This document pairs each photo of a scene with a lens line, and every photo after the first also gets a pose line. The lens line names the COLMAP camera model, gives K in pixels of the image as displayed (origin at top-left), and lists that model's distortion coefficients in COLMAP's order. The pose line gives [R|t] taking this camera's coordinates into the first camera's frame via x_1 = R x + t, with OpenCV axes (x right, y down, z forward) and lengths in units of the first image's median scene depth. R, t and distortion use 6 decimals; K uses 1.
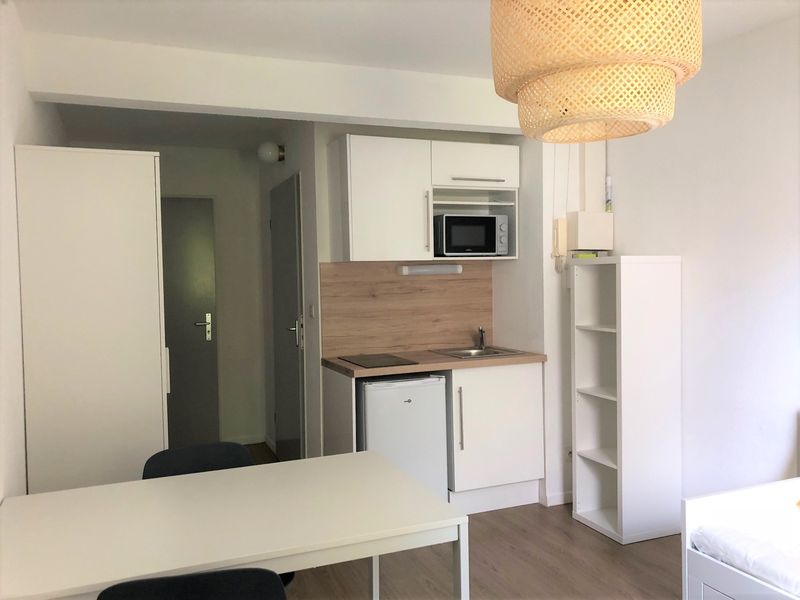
lens RADIAL K [[656.9, 0, 397.4], [0, 656.9, 295.6], [0, 0, 1]] dist [0.104556, -0.298847]
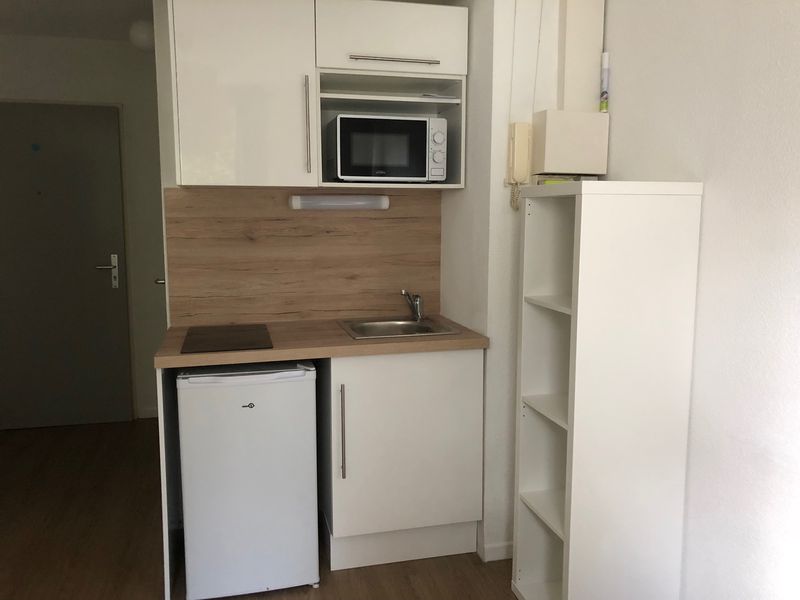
lens RADIAL K [[656.9, 0, 397.4], [0, 656.9, 295.6], [0, 0, 1]] dist [0.104556, -0.298847]
pose [[0.990392, 0.036436, -0.133402, 0.214780], [-0.023801, 0.995182, 0.095108, -0.010356], [0.136225, -0.091019, 0.986488, 0.345959]]
